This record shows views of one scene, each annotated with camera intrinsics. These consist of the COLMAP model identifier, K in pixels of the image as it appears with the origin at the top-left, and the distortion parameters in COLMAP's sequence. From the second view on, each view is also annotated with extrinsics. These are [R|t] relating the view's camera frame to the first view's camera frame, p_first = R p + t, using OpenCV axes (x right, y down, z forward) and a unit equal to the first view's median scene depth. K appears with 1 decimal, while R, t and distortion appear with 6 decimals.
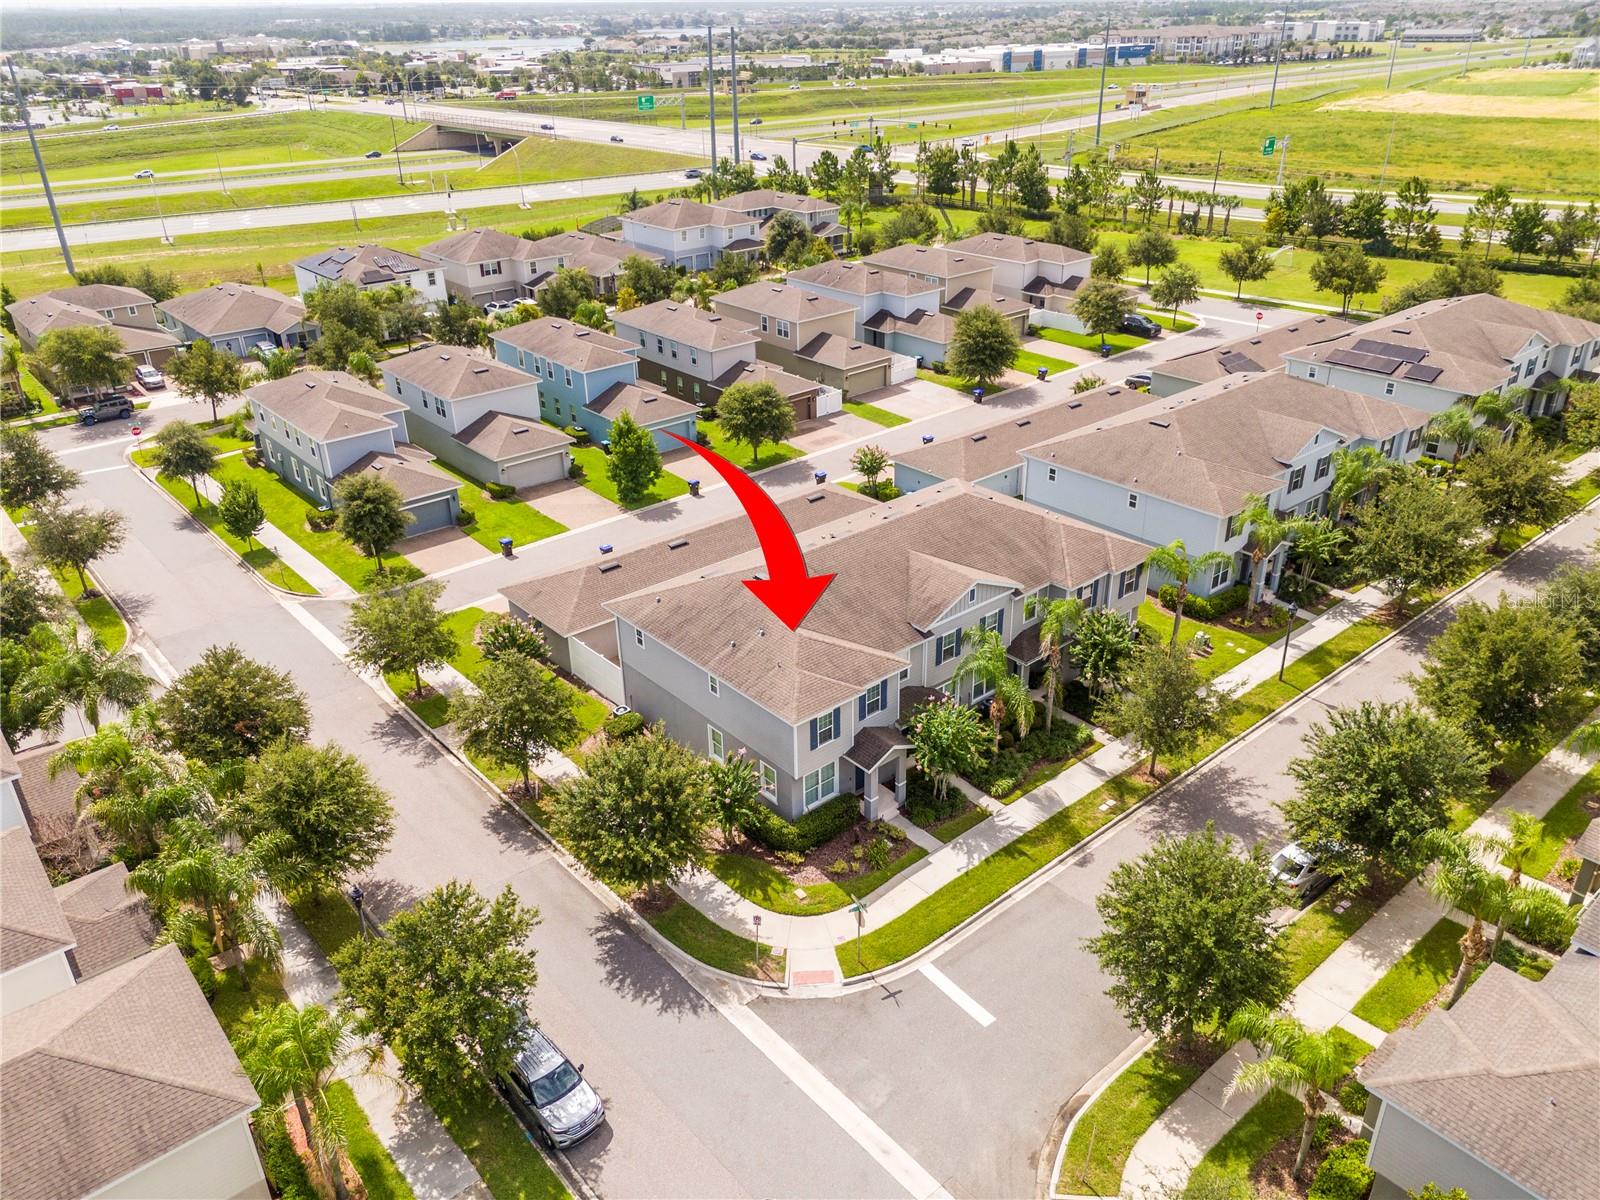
lens RADIAL K [[1181.6, 0, 800.0], [0, 1181.6, 600.0], [0, 0, 1]] dist [0.025584, -0.009430]
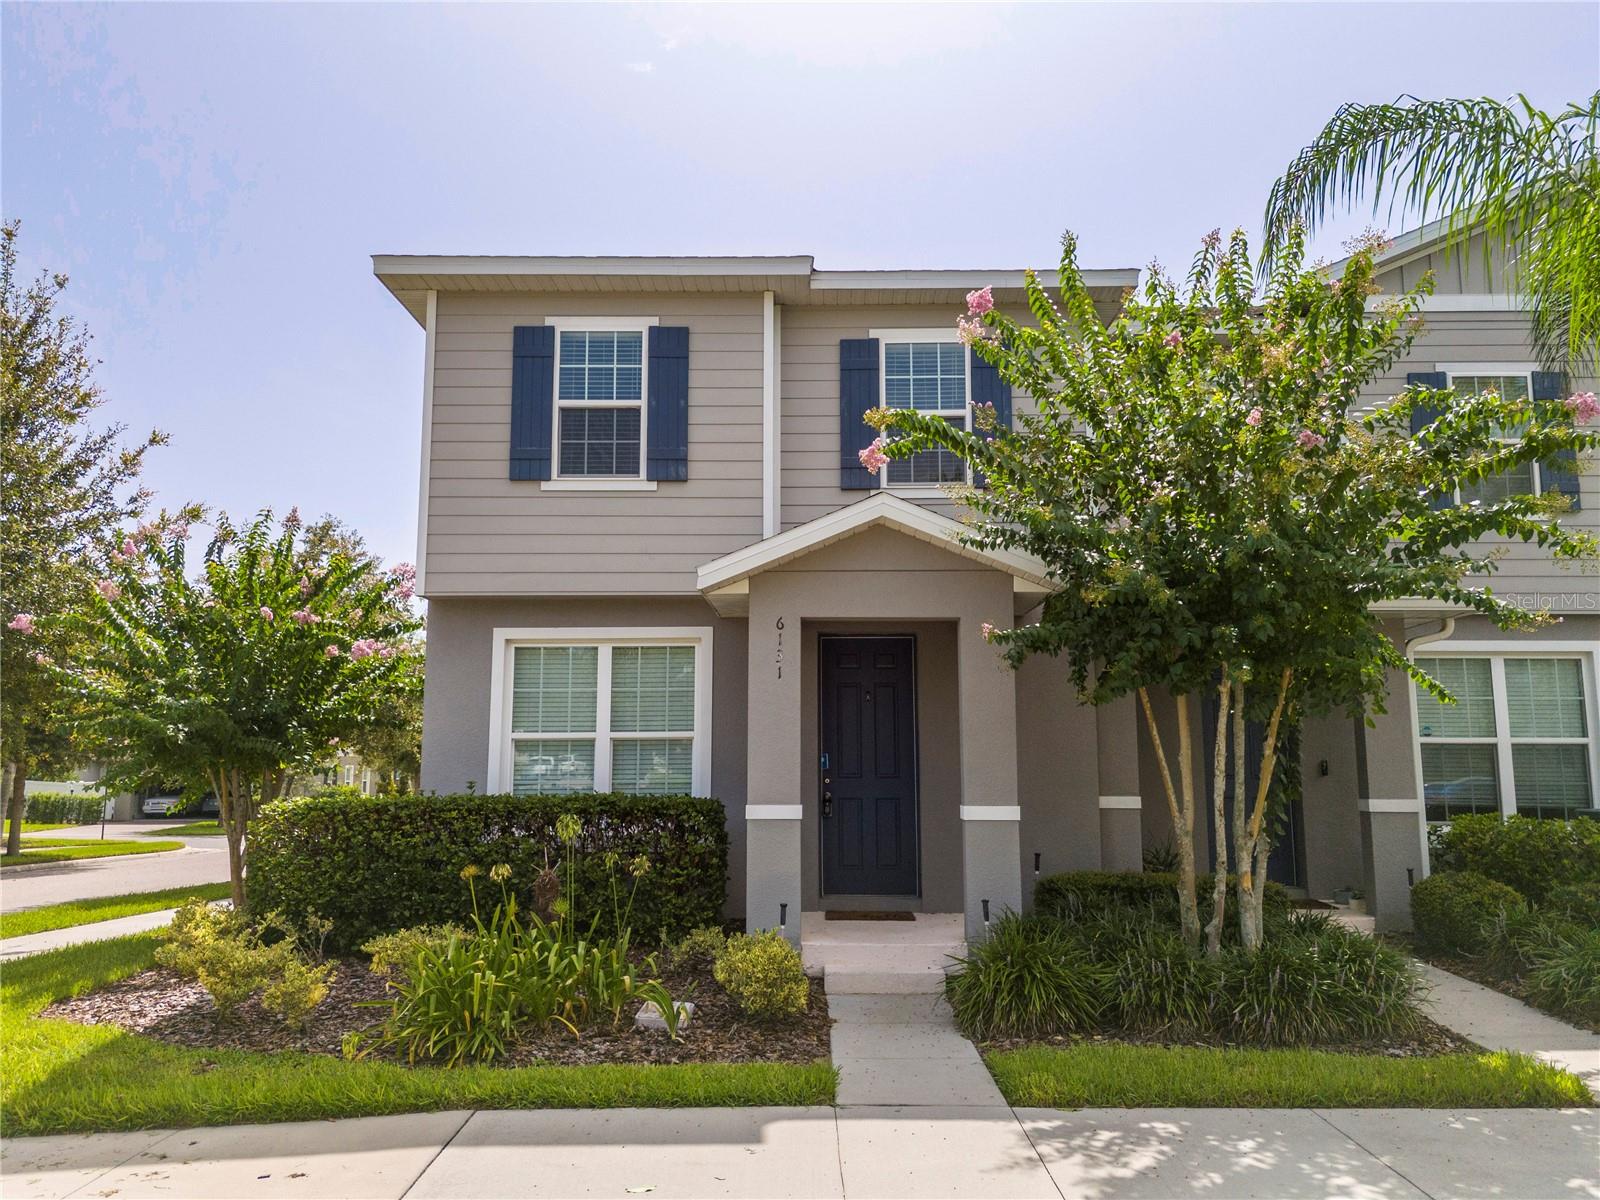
lens RADIAL K [[1170.8, 0, 800.0], [0, 1170.8, 600.0], [0, 0, 1]] dist [0.054995, -0.060553]
pose [[0.762918, -0.067523, -0.642960, 0.118068], [-0.302602, 0.841564, -0.447439, 0.141058], [0.571304, 0.535921, 0.621612, 0.556107]]
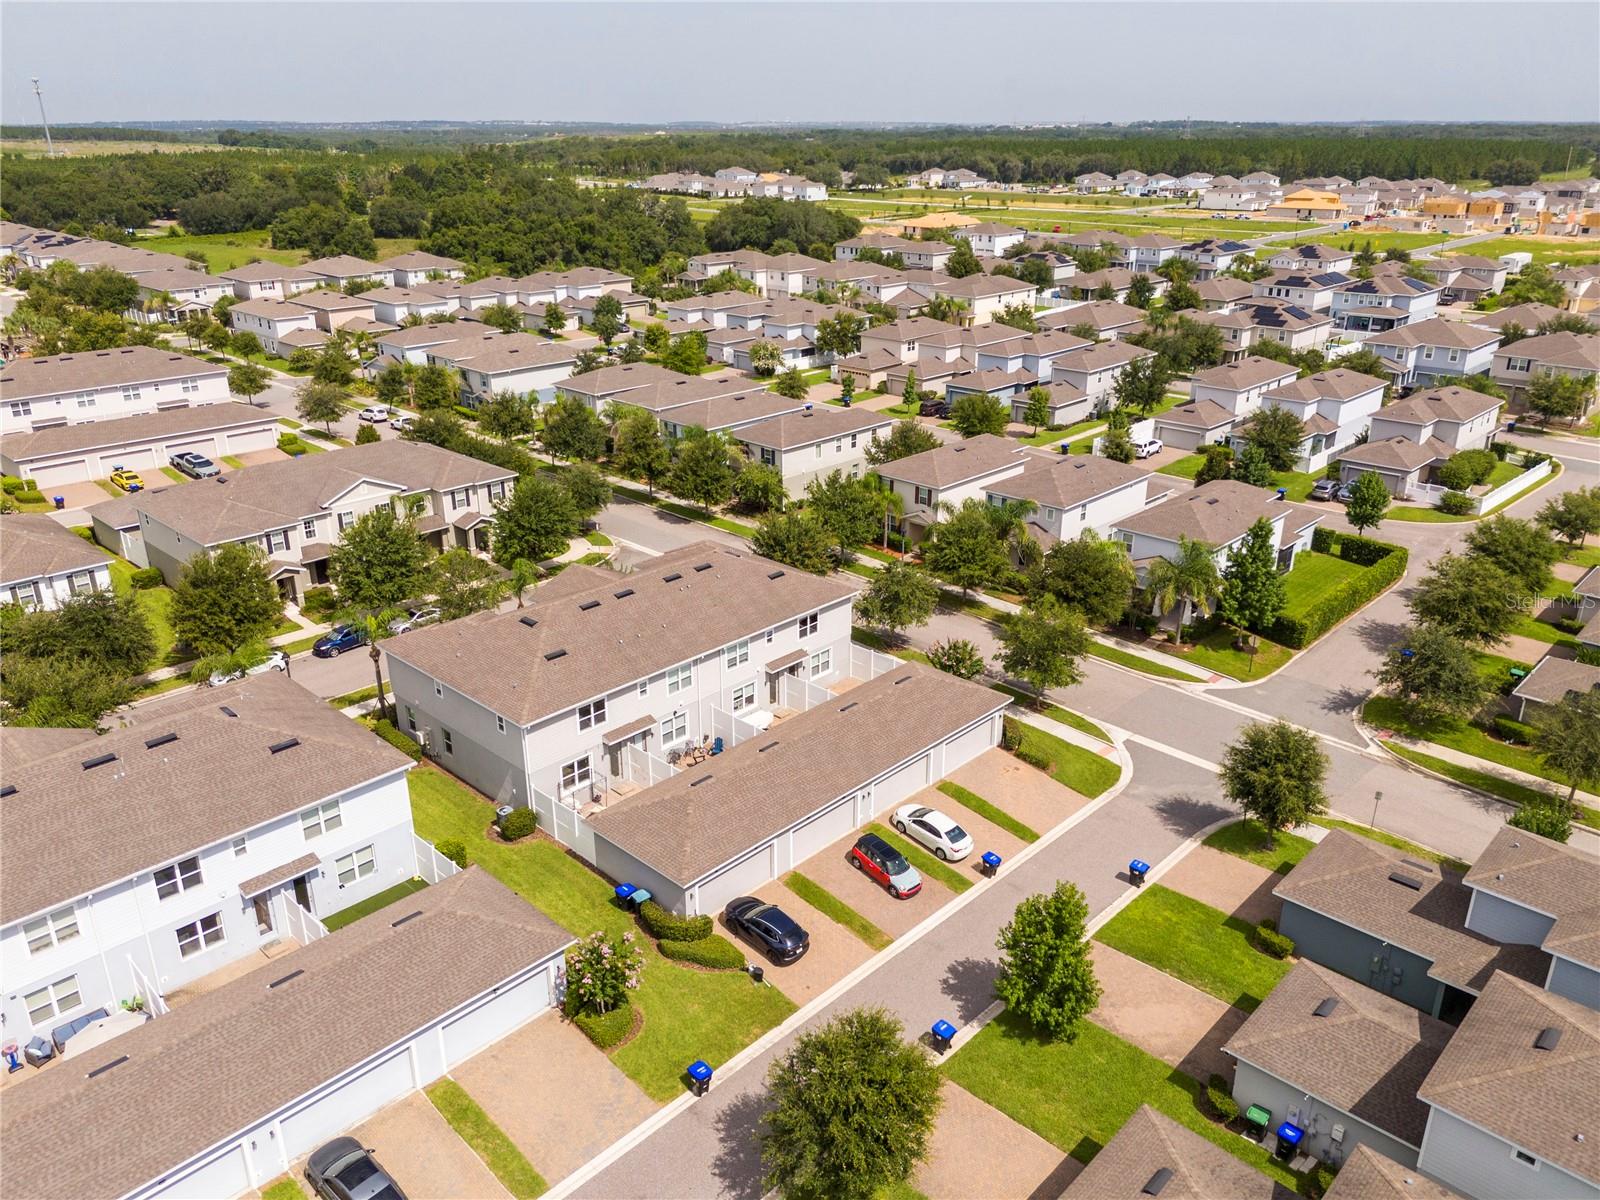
lens RADIAL K [[1181.6, 0, 800.0], [0, 1181.6, 600.0], [0, 0, 1]] dist [0.025584, -0.009430]
pose [[-0.994882, 0.055091, -0.084702, 0.007885], [-0.027009, 0.662782, 0.748325, -0.689460], [0.097365, 0.746783, -0.657902, 1.329400]]
